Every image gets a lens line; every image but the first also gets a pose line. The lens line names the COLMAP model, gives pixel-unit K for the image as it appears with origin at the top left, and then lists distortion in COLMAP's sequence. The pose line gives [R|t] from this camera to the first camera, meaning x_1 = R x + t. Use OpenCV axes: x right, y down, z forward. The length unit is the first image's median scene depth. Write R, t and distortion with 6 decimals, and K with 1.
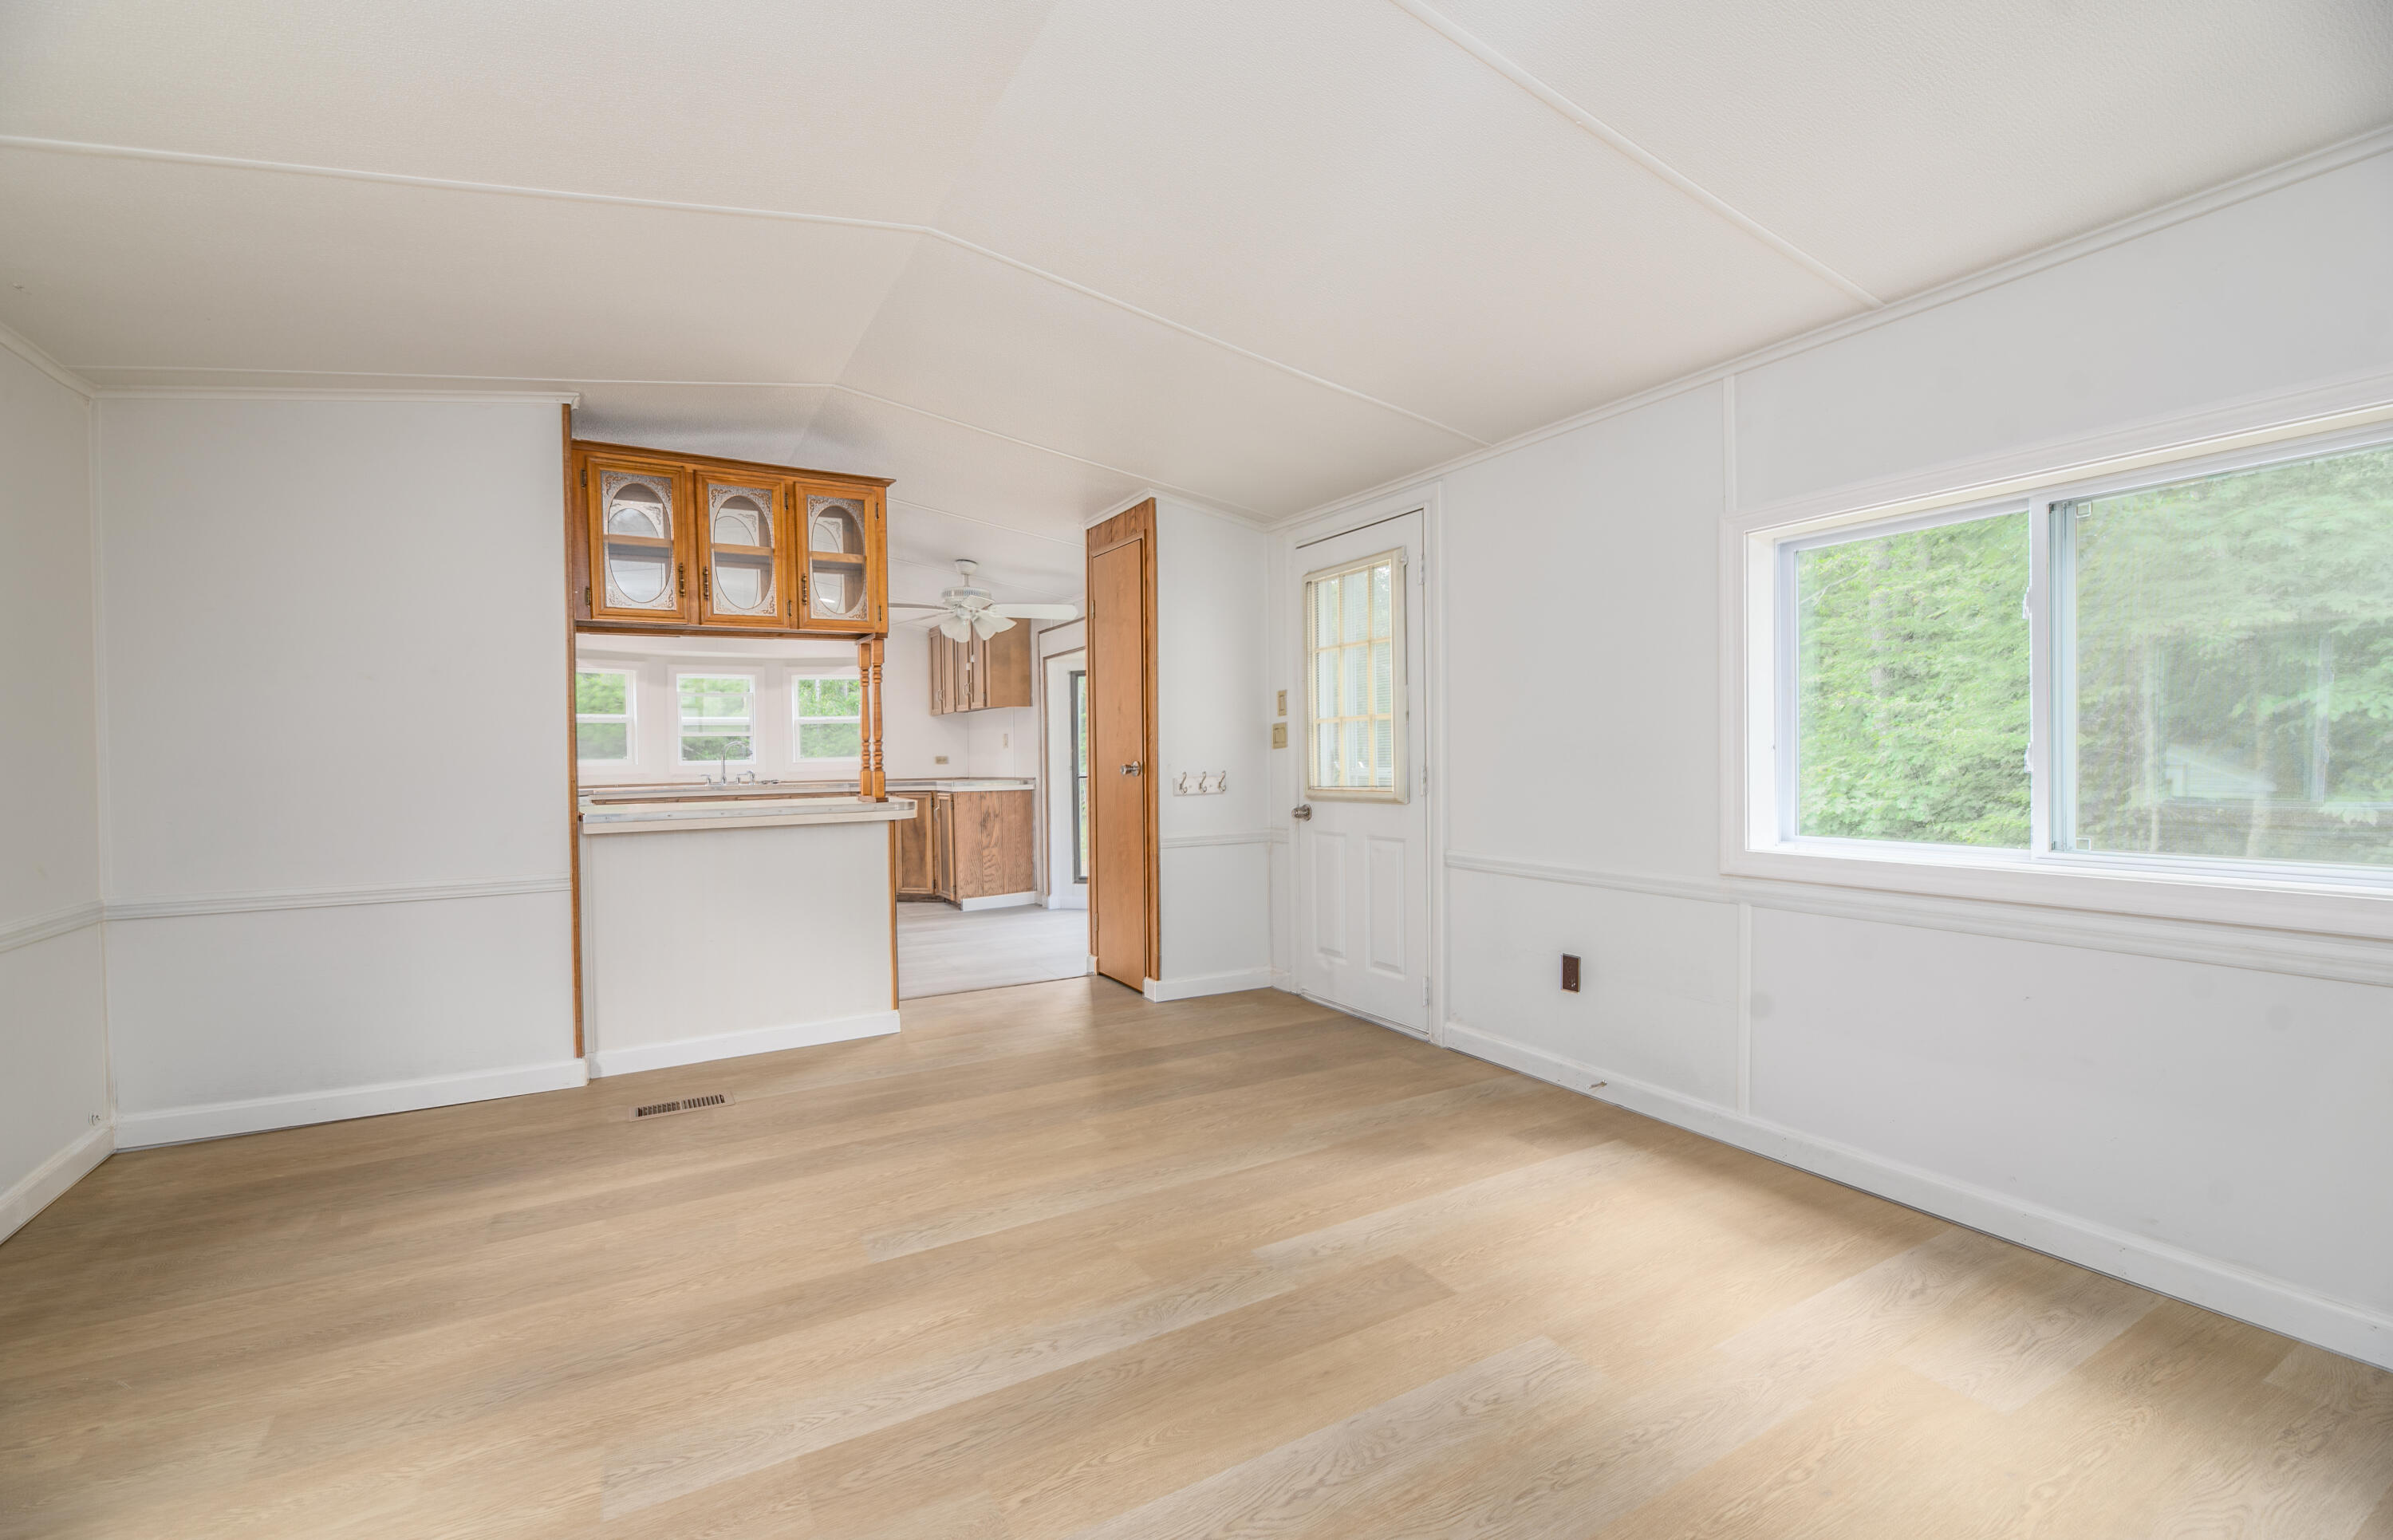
lens RADIAL K [[990.5, 0, 1193.8], [0, 990.5, 768.7], [0, 0, 1]] dist [0.000246, 0.000017]
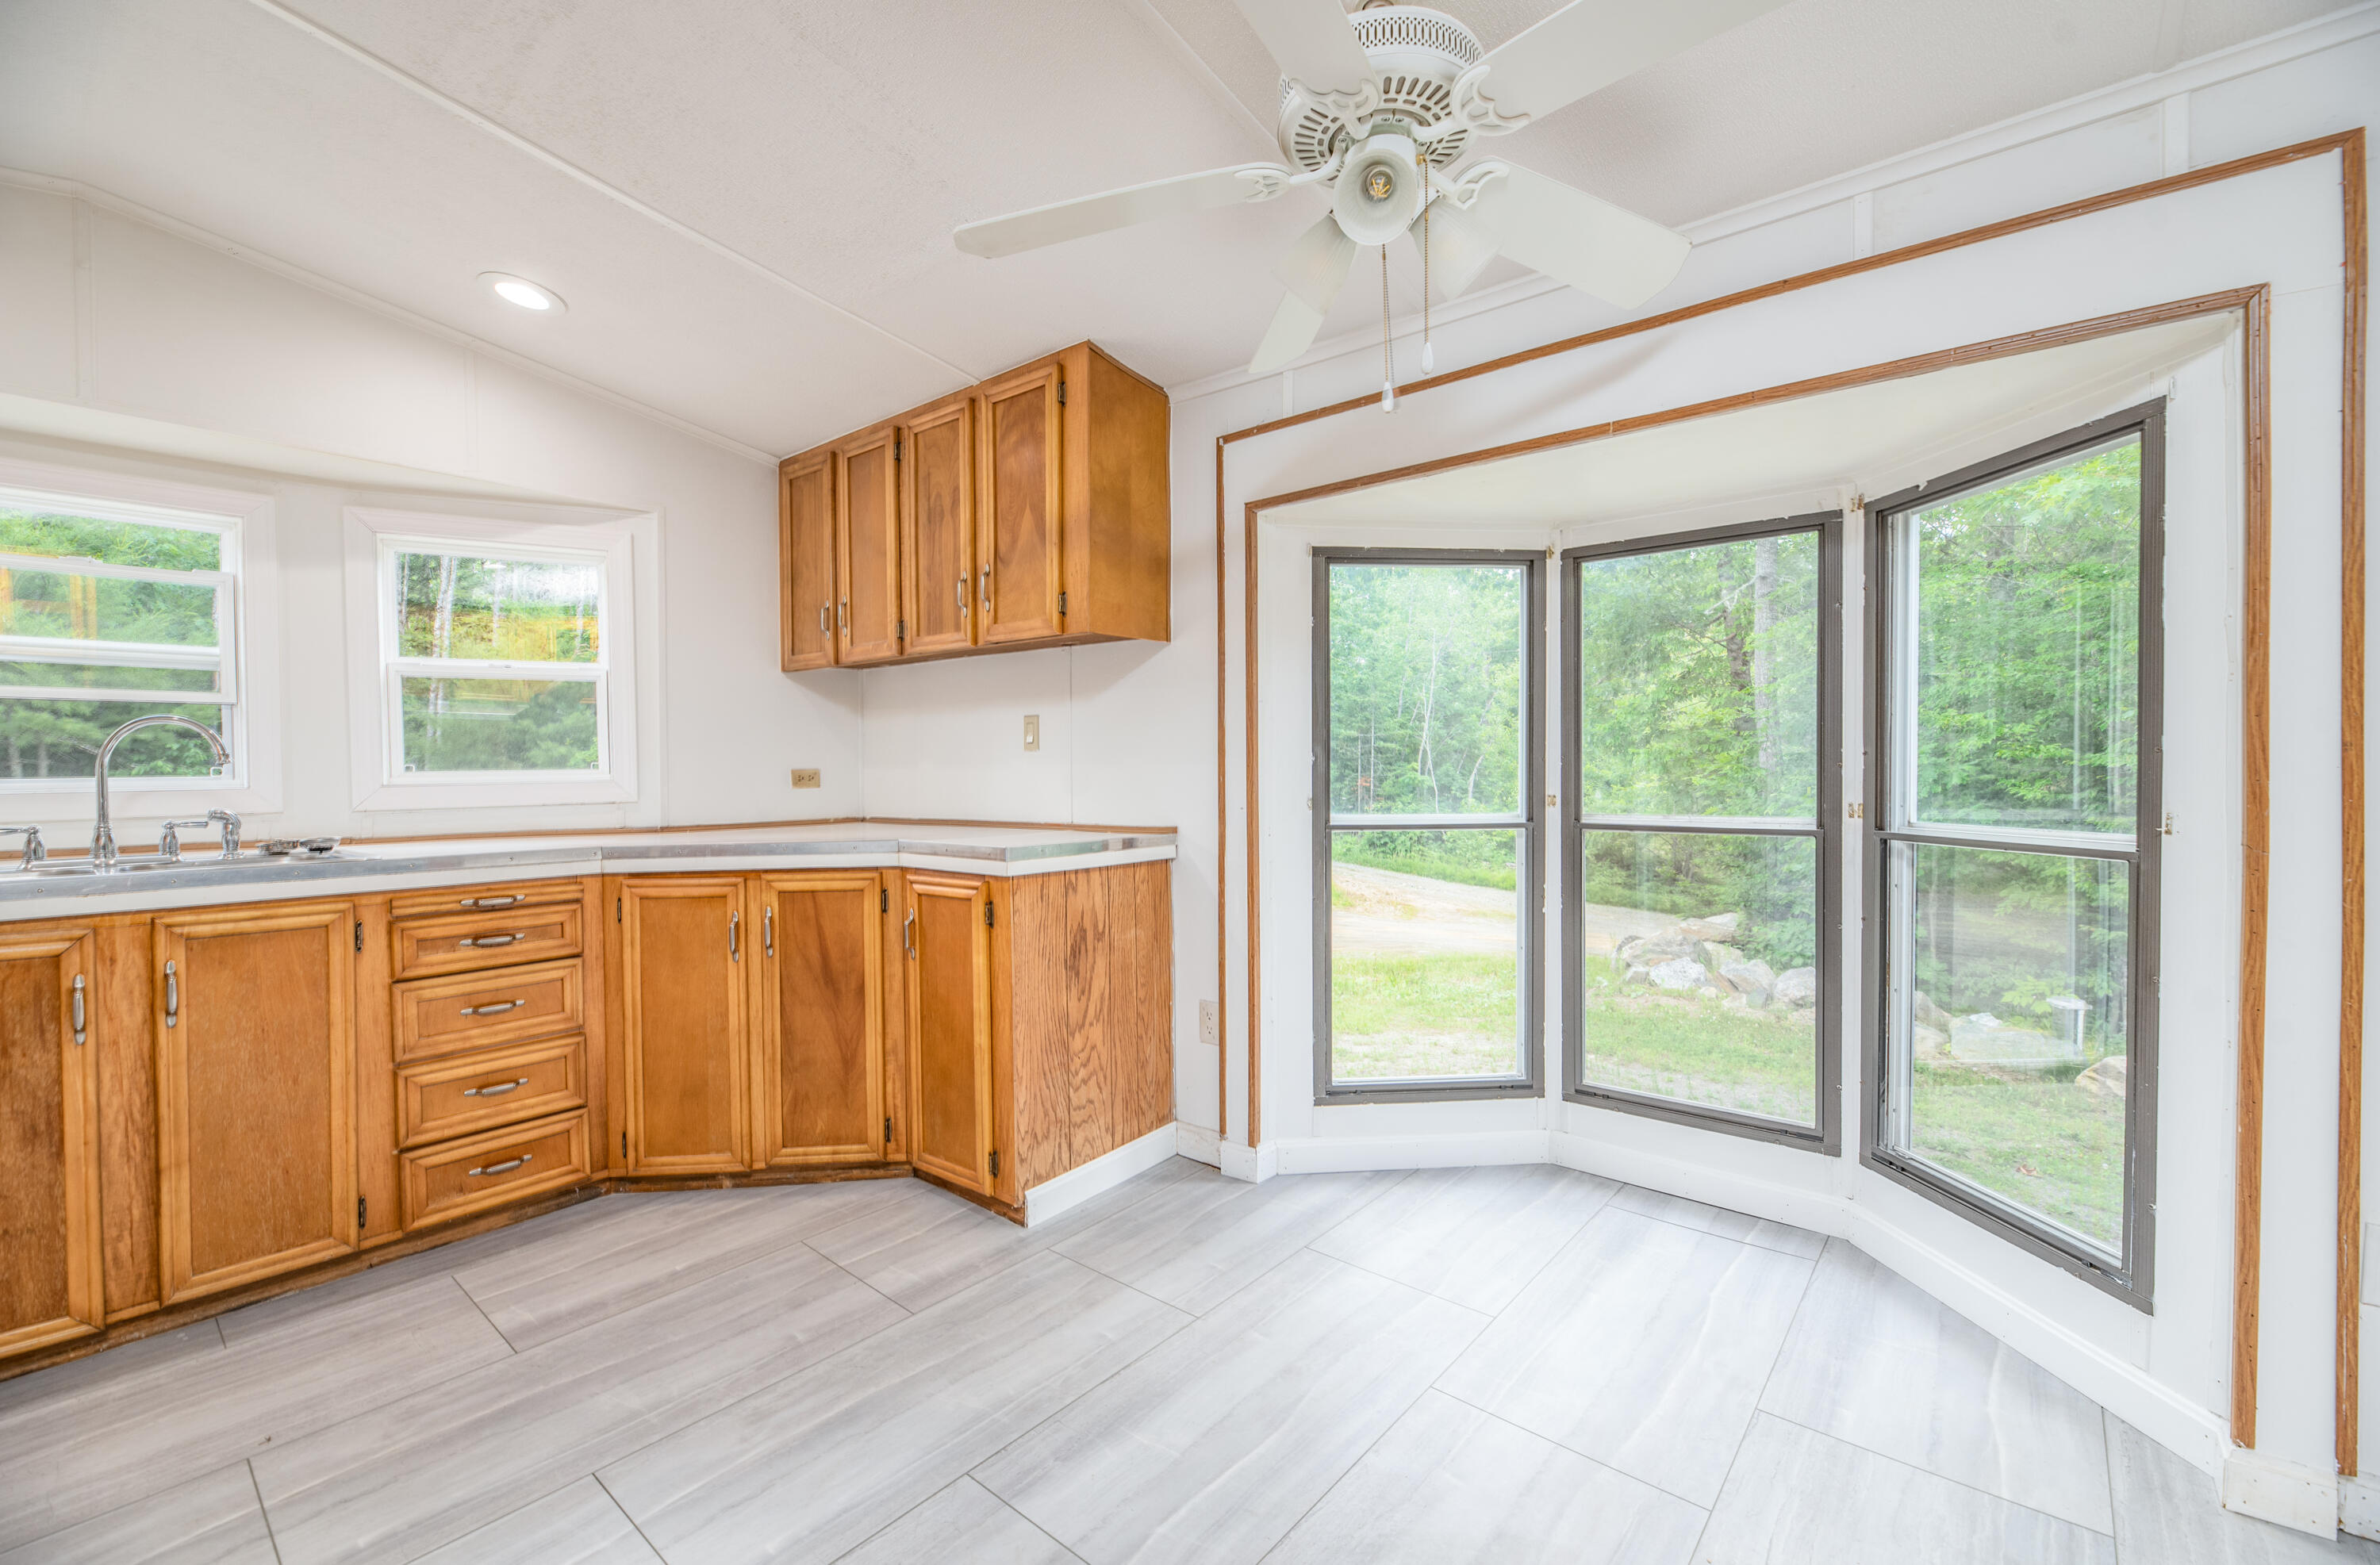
lens RADIAL K [[984.4, 0, 1192.2], [0, 984.4, 780.1], [0, 0, 1]] dist [0.001960, 0.000188]
pose [[0.935132, 0.005980, 0.354250, -0.295306], [-0.003099, 0.999957, -0.008702, -0.005859], [-0.354287, 0.007039, 0.935110, 0.653374]]
